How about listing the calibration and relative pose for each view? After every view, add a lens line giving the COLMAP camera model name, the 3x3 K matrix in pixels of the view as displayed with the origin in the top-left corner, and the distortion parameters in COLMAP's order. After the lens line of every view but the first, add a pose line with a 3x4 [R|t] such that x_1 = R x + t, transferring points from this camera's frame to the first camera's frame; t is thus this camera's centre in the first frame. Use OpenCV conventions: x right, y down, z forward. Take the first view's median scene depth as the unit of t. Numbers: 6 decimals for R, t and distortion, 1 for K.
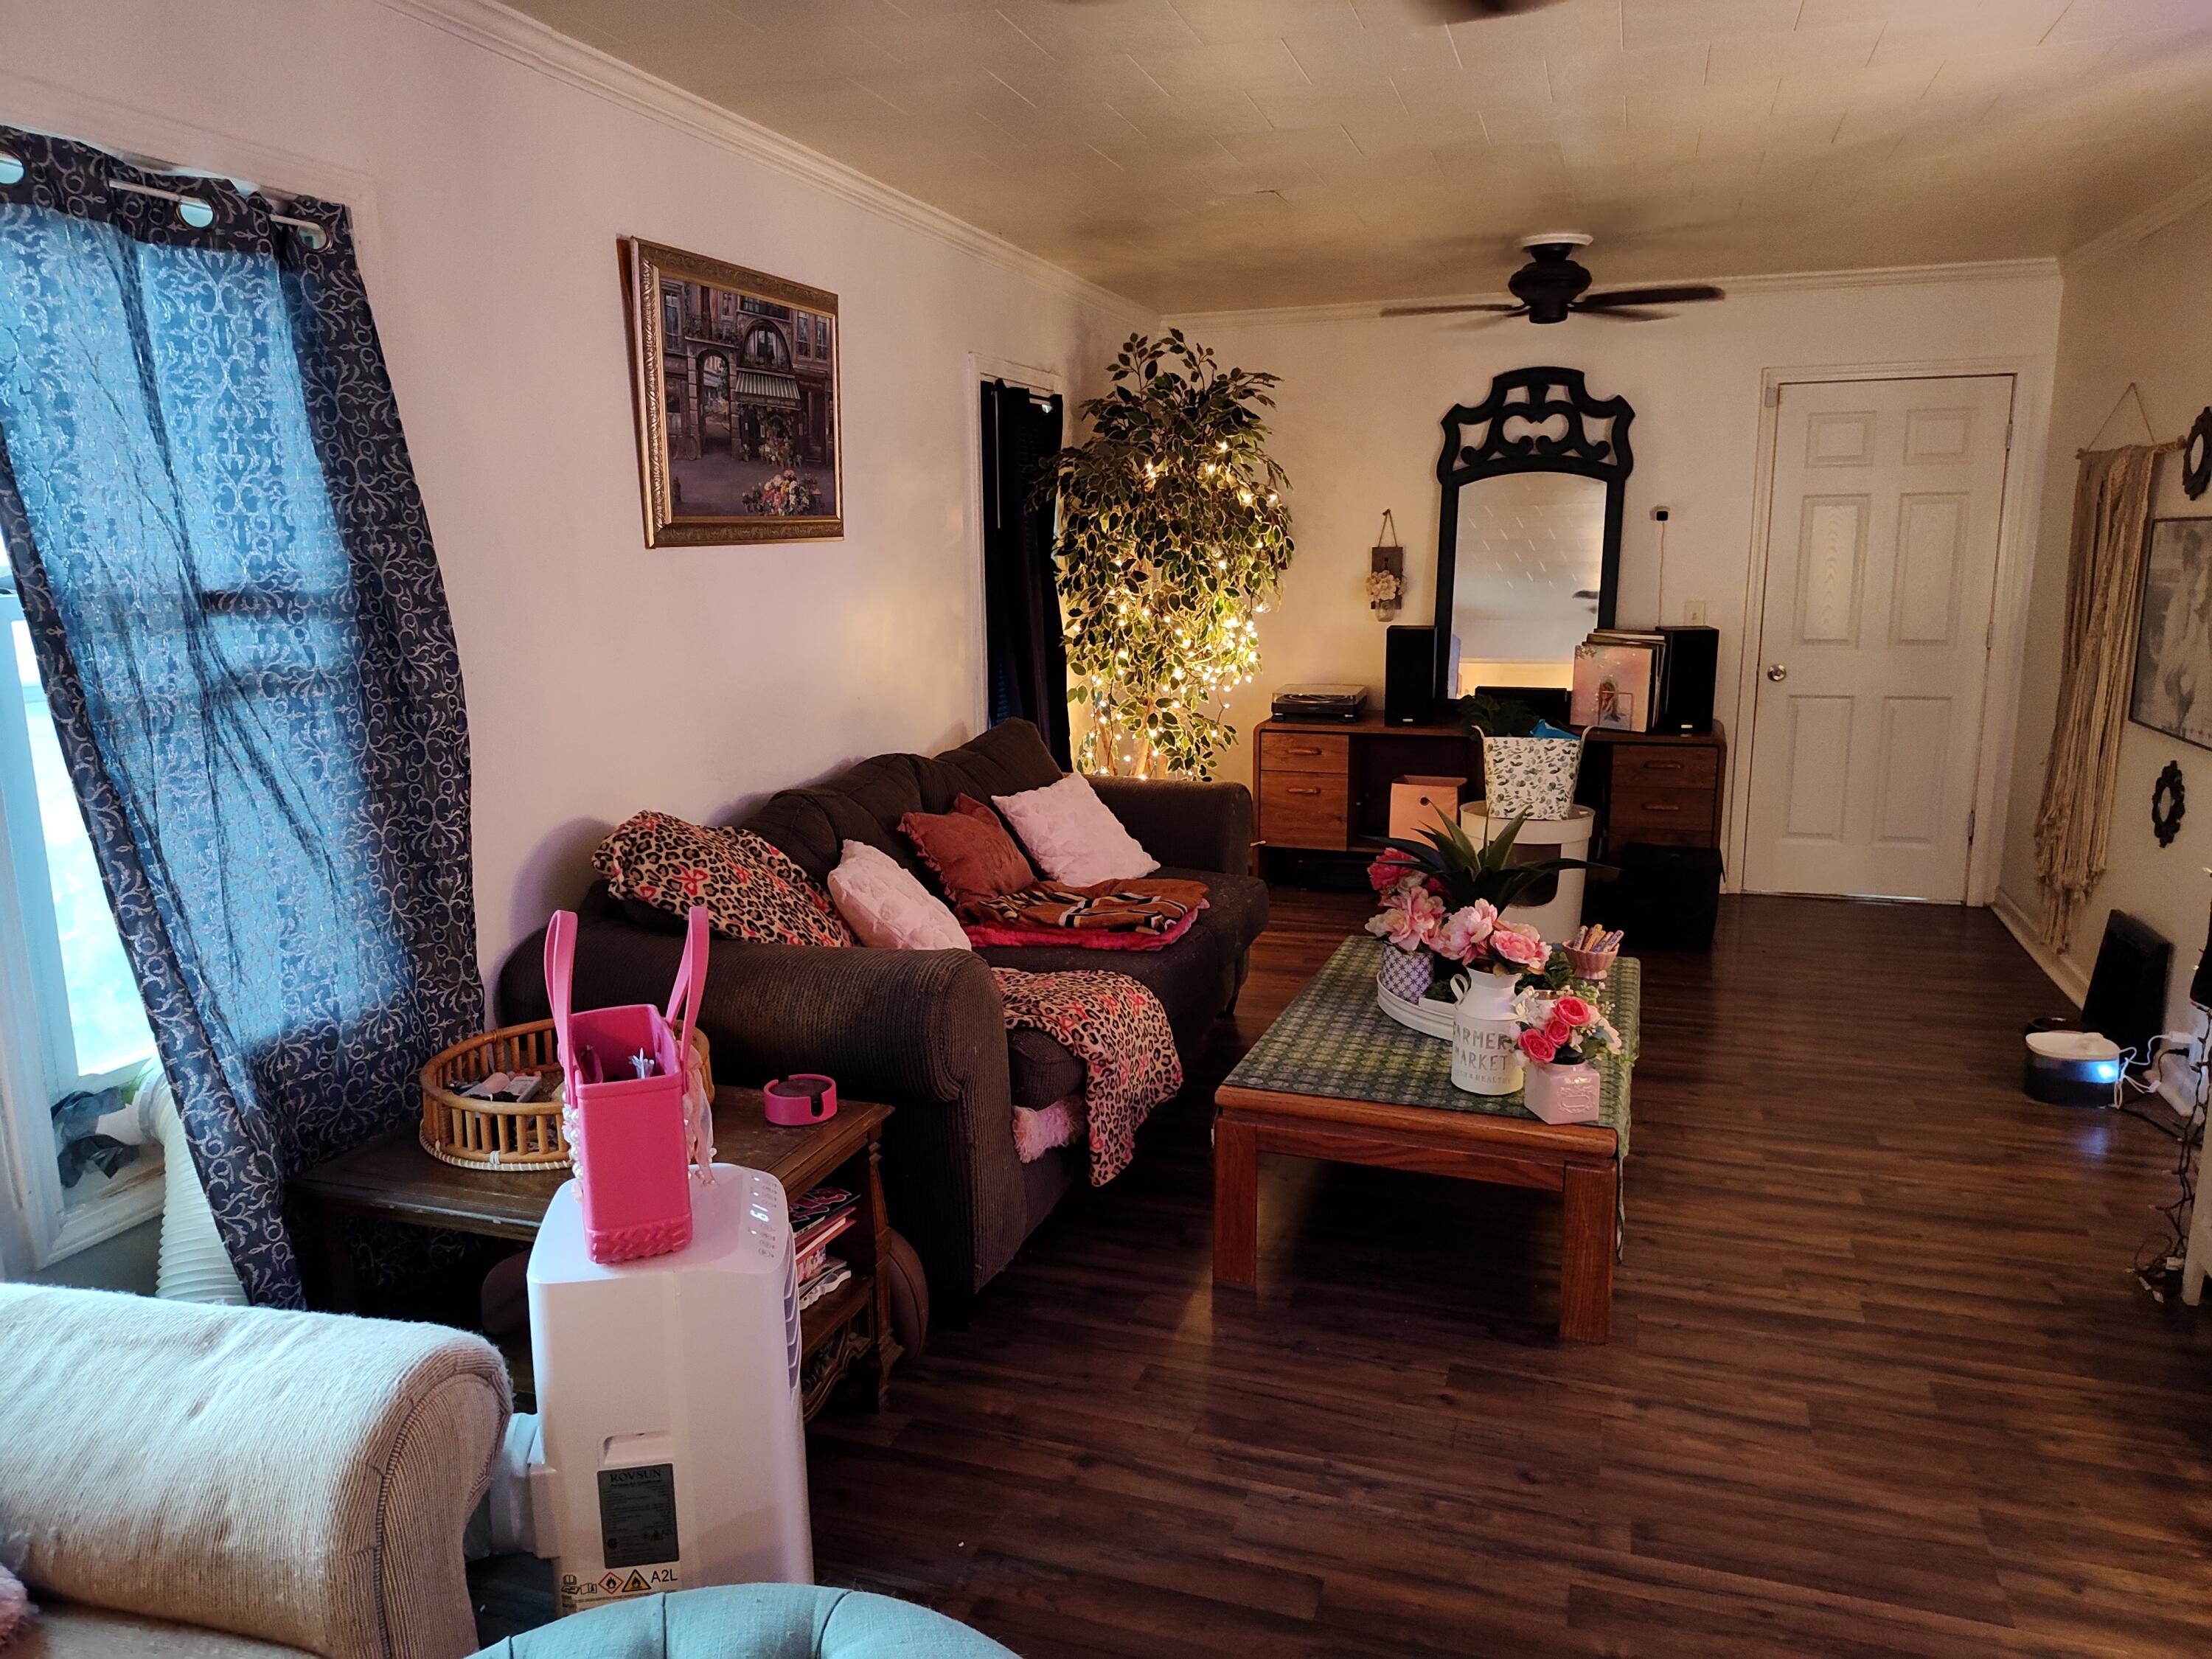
lens RADIAL K [[1500.4, 0, 1112.7], [0, 1500.4, 840.7], [0, 0, 1]] dist [0.021978, -0.027679]
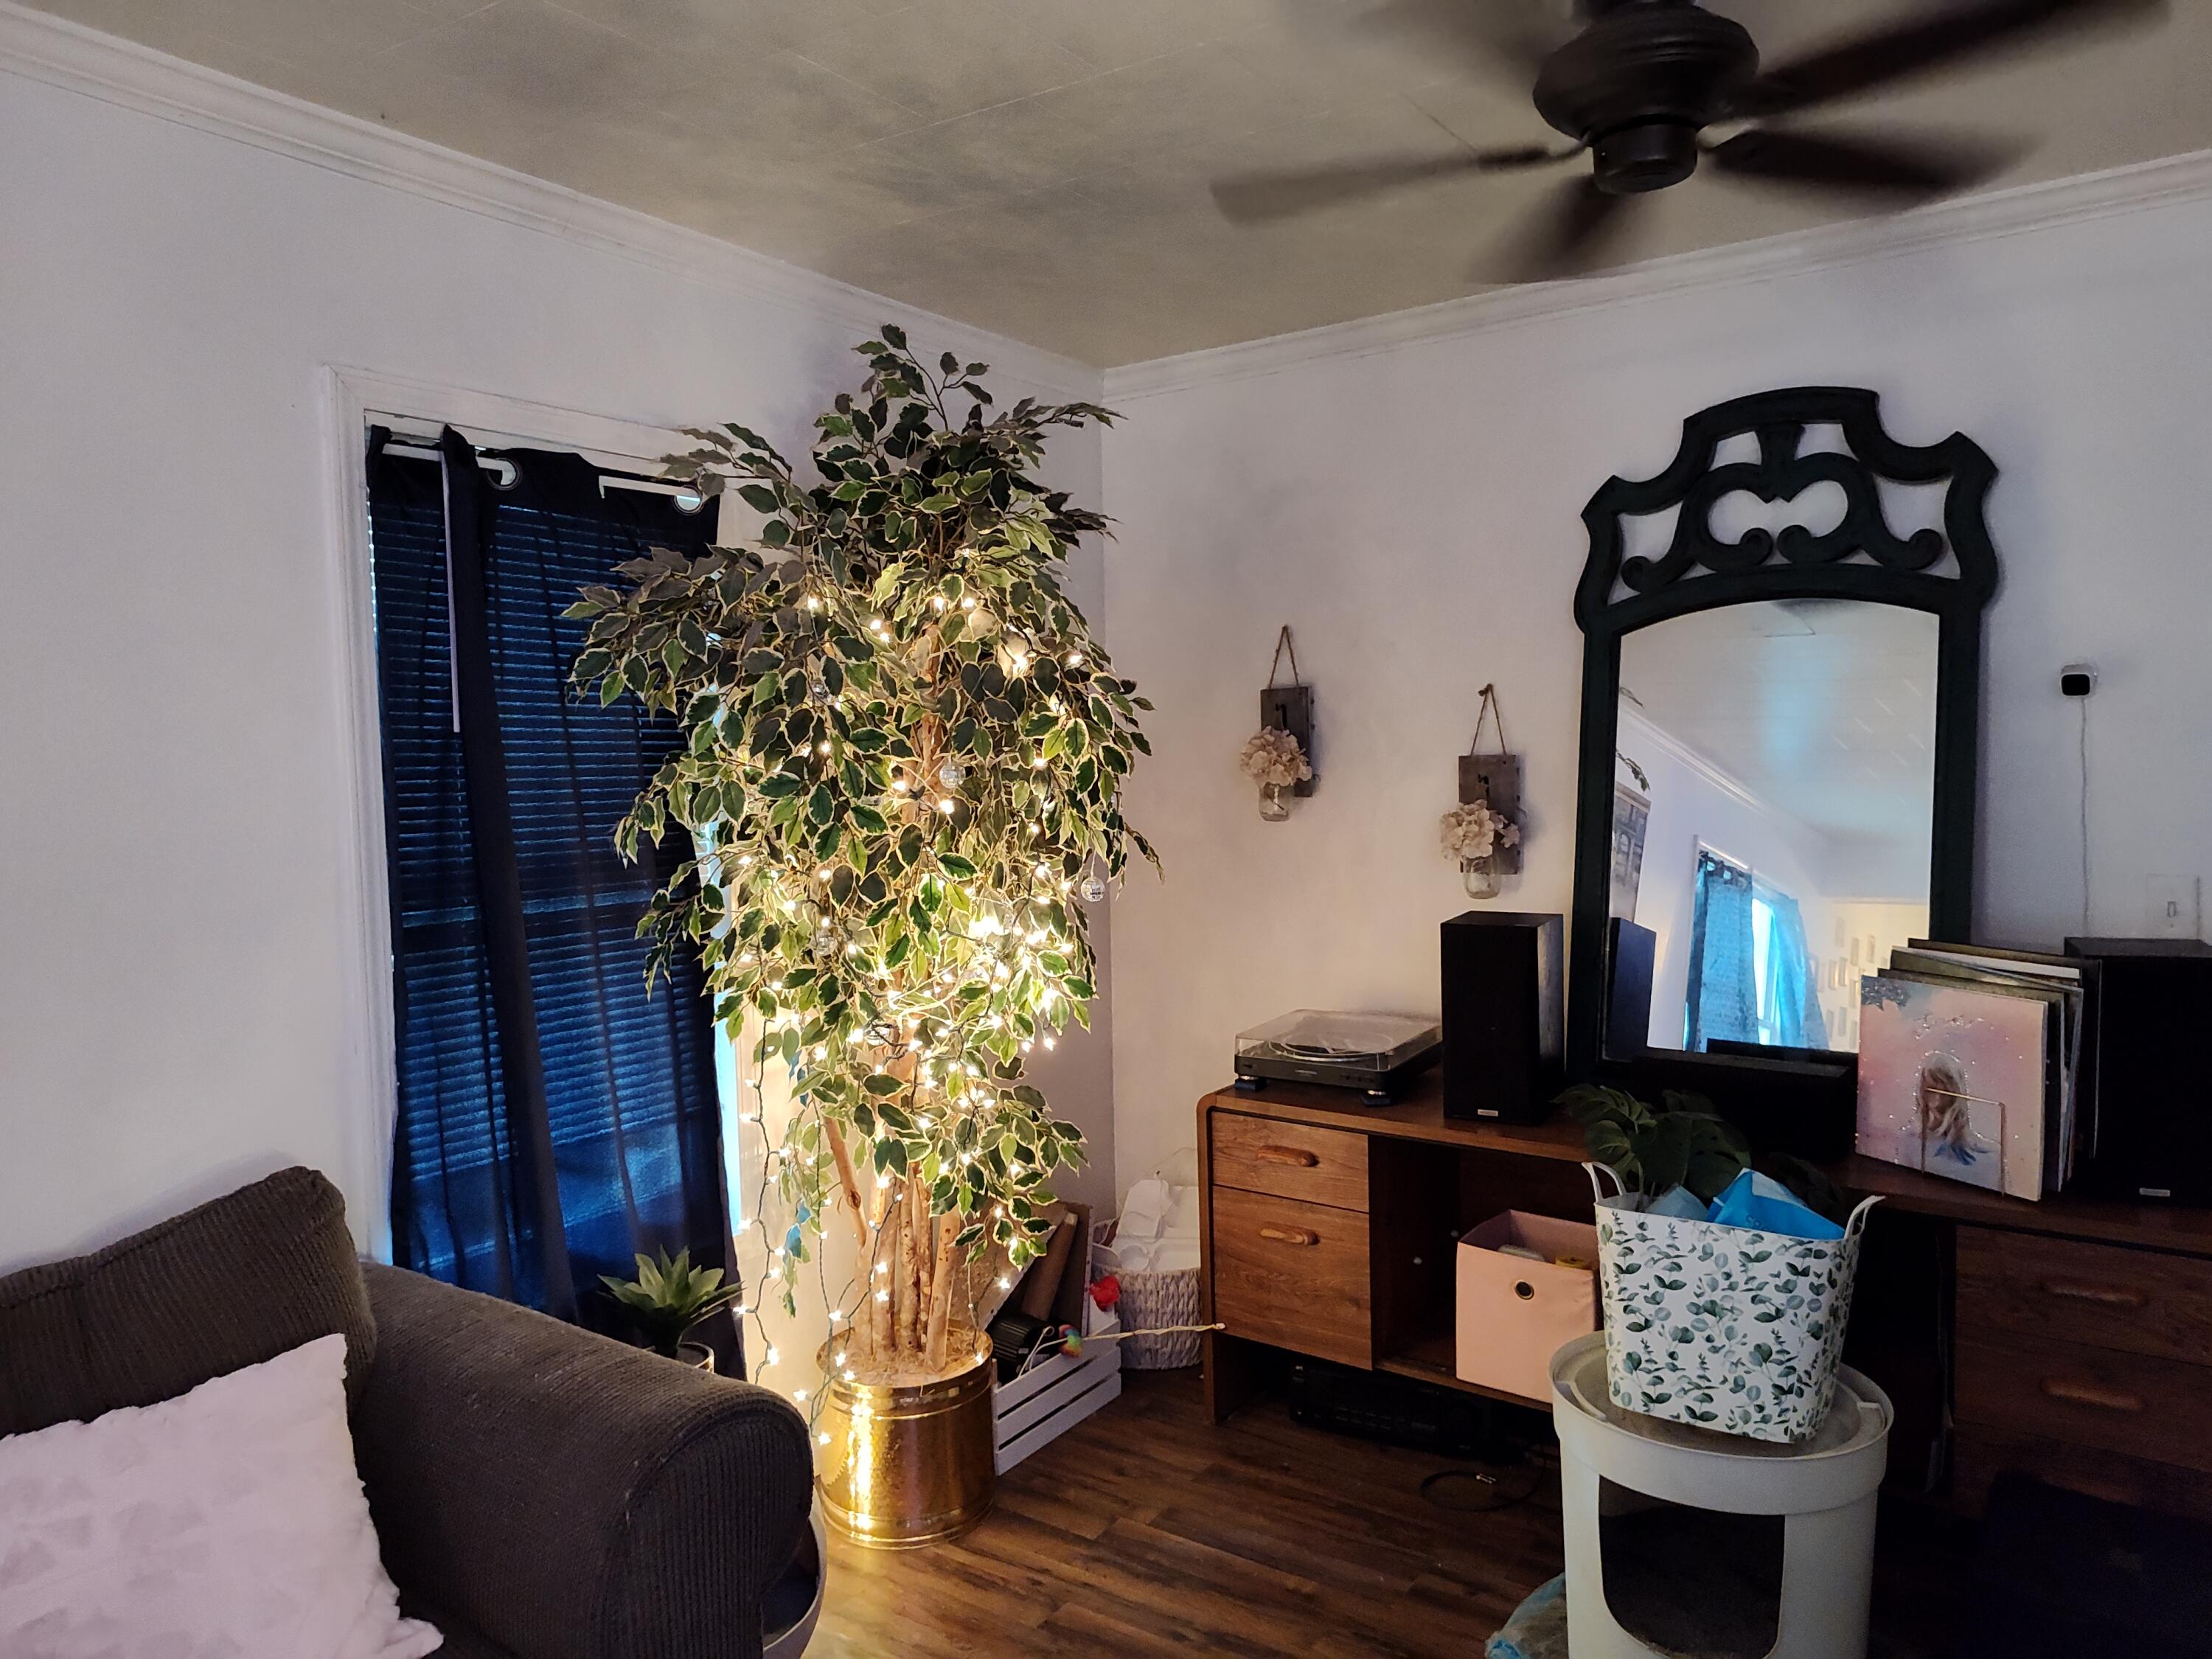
lens RADIAL K [[1481.3, 0, 1105.3], [0, 1481.3, 838.1], [0, 0, 1]] dist [0.006392, -0.033010]
pose [[0.958733, 0.010423, -0.284117, 0.288244], [-0.046253, 0.991733, -0.119696, -0.142601], [0.280520, 0.127898, 0.951289, 0.687216]]
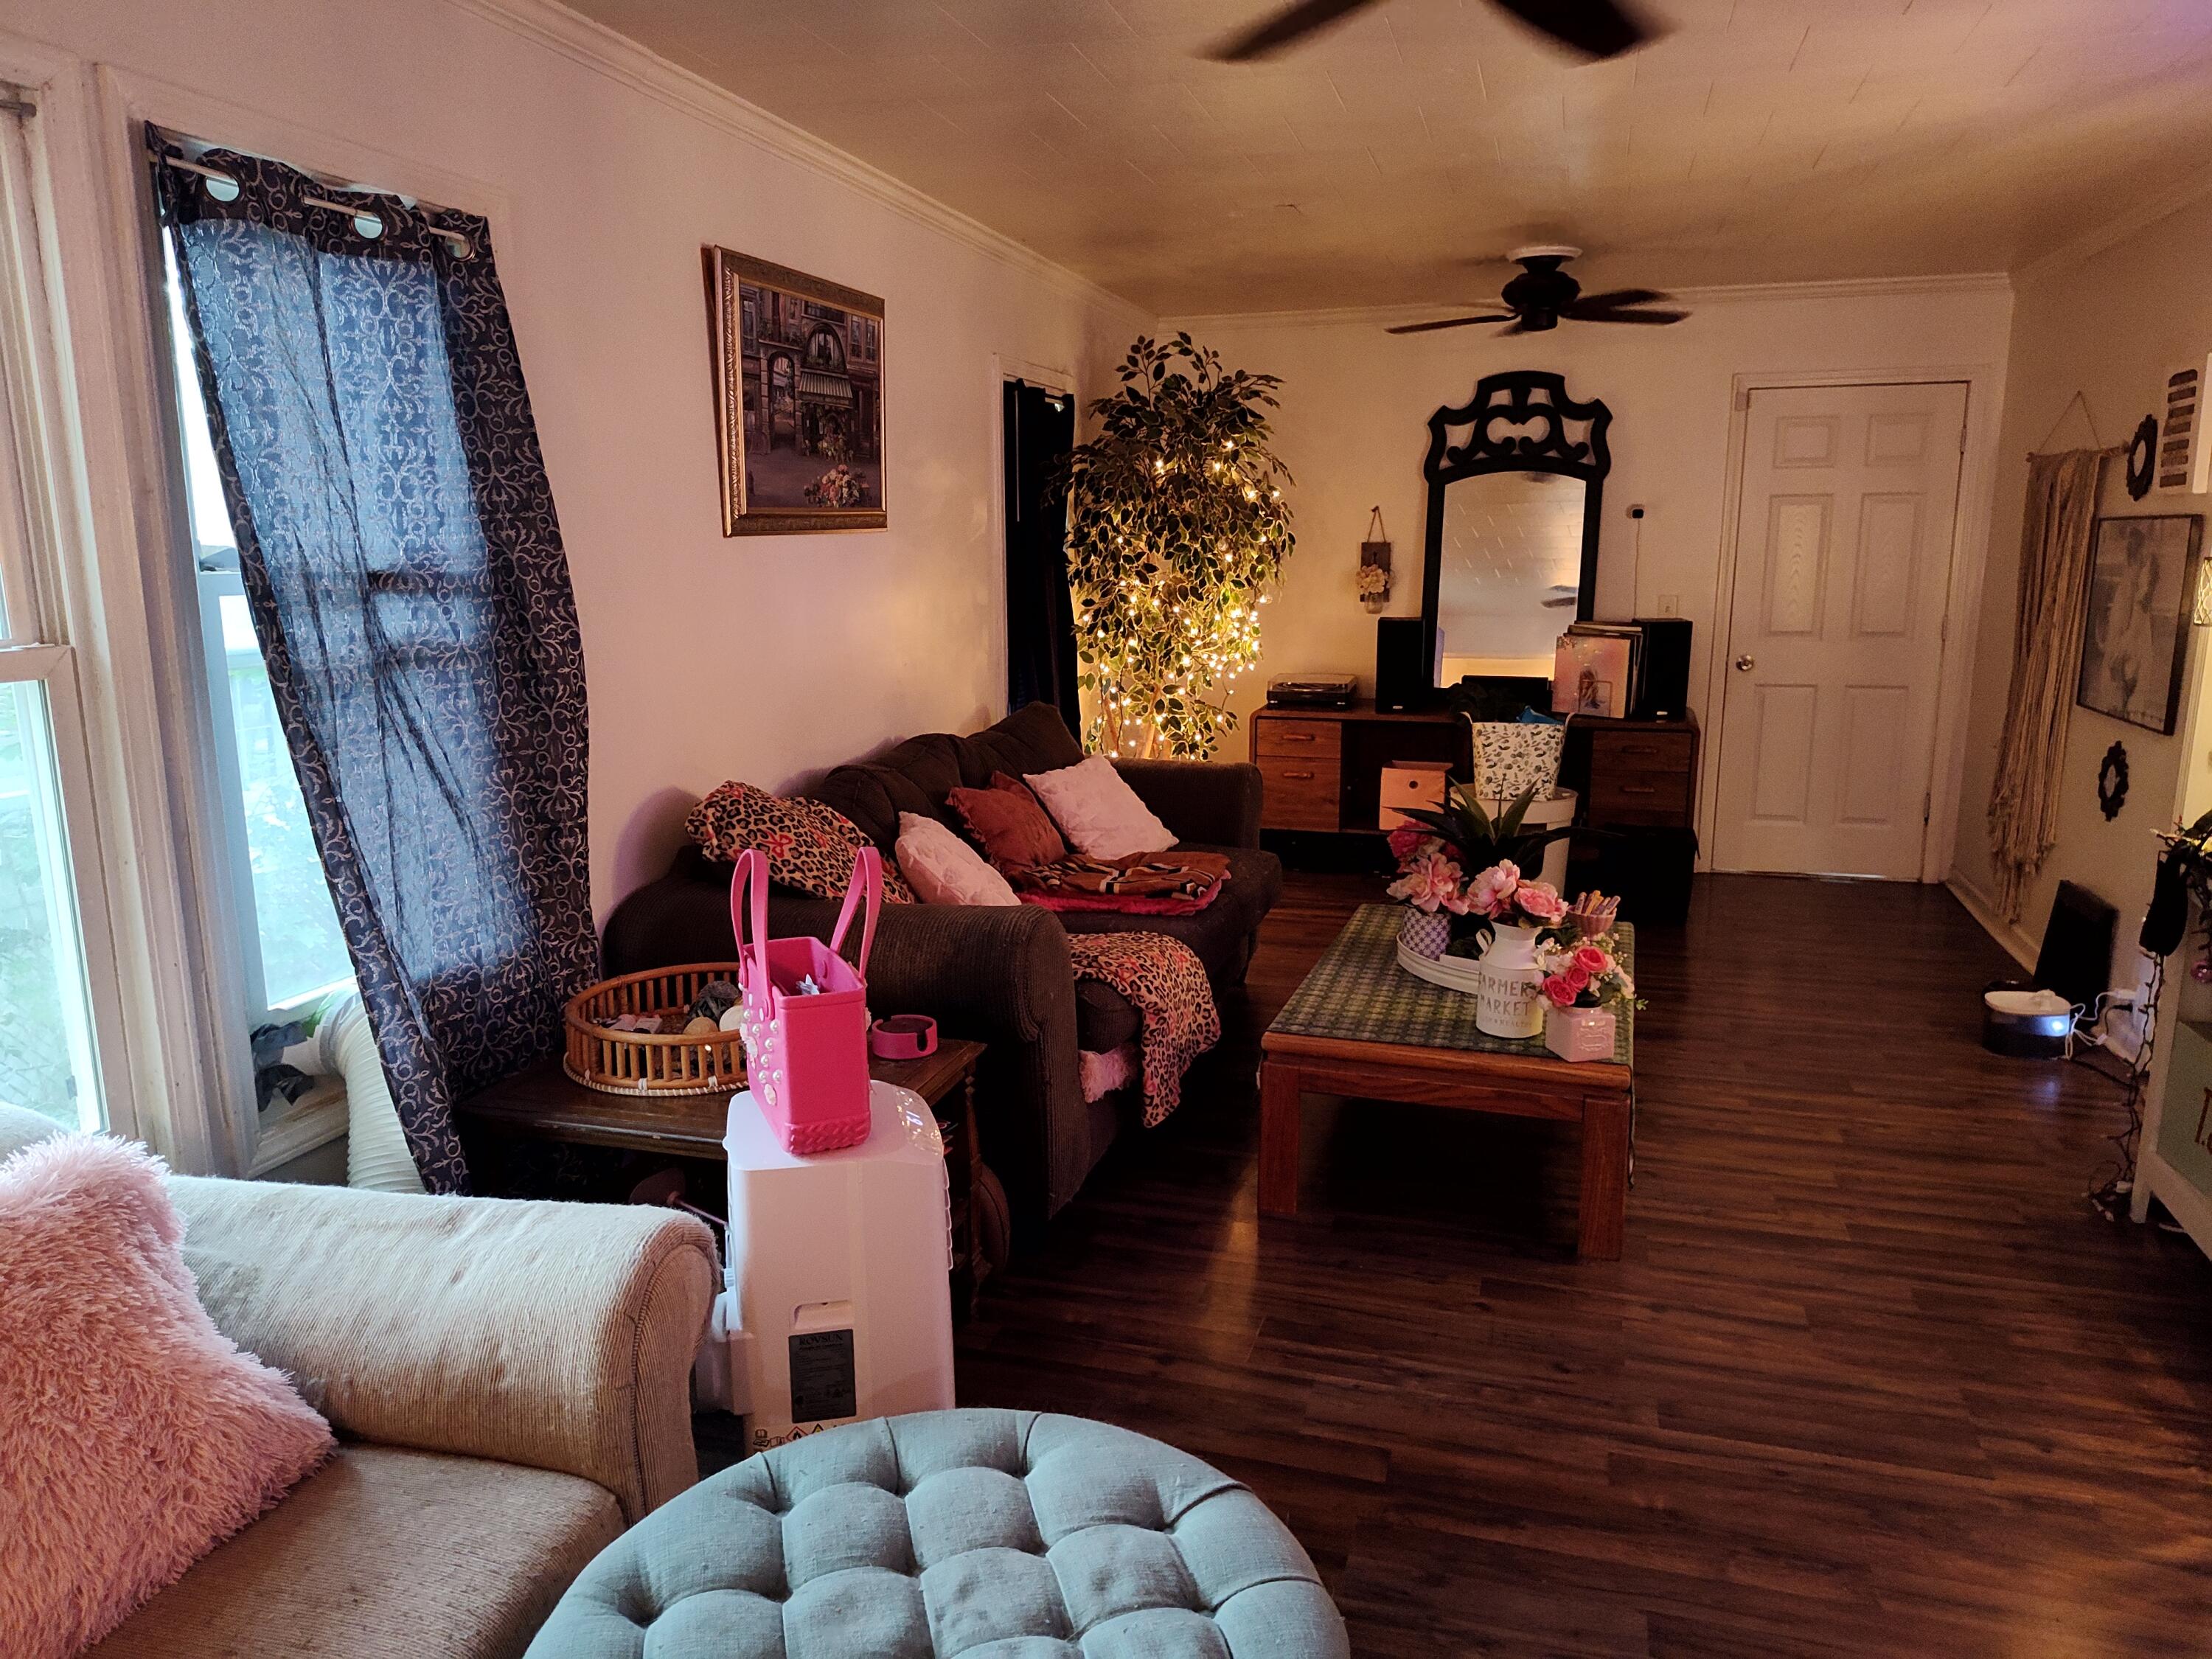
lens RADIAL K [[1508.2, 0, 1106.3], [0, 1508.2, 844.6], [0, 0, 1]] dist [0.035232, -0.041444]
pose [[0.999466, -0.000915, 0.032657, -0.056166], [0.000816, 0.999995, 0.003049, 0.016414], [-0.032660, -0.003020, 0.999462, -0.065545]]
